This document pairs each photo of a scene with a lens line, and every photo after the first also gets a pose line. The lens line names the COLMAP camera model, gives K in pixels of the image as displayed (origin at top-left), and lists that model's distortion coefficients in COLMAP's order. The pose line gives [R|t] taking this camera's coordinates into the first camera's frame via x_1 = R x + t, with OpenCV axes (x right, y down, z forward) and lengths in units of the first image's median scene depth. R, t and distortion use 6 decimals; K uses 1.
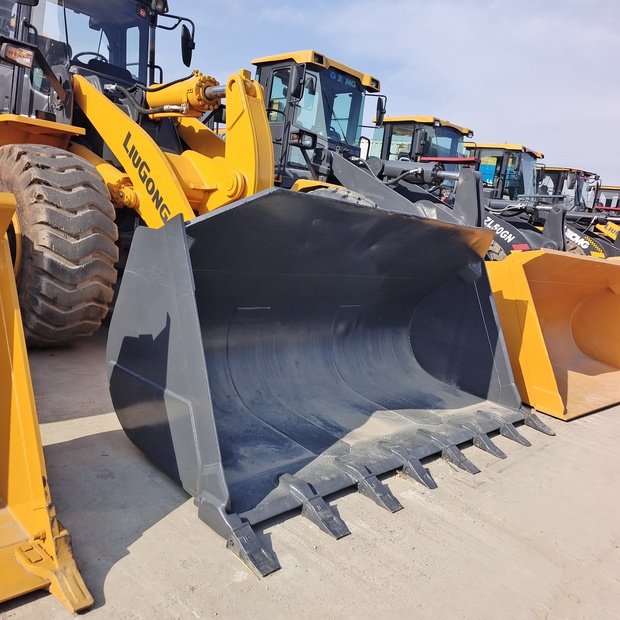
lens RADIAL K [[670.3, 0, 363.4], [0, 670.3, 340.0], [0, 0, 1]] dist [0.016634, 0.047199]
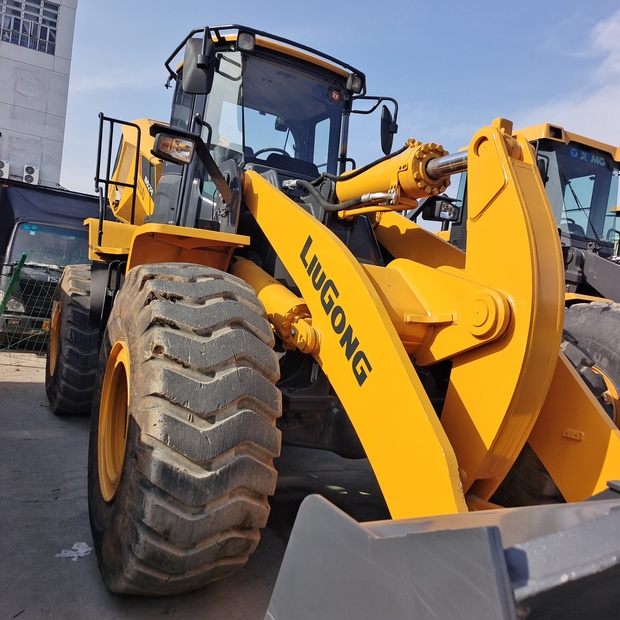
lens RADIAL K [[581.1, 0, 293.7], [0, 581.1, 294.1], [0, 0, 1]] dist [0.032617, 0.016534]
pose [[0.934491, -0.029244, -0.354785, -0.162818], [-0.046918, 0.977809, -0.204178, -0.137408], [0.352883, 0.207449, 0.912381, 0.489272]]
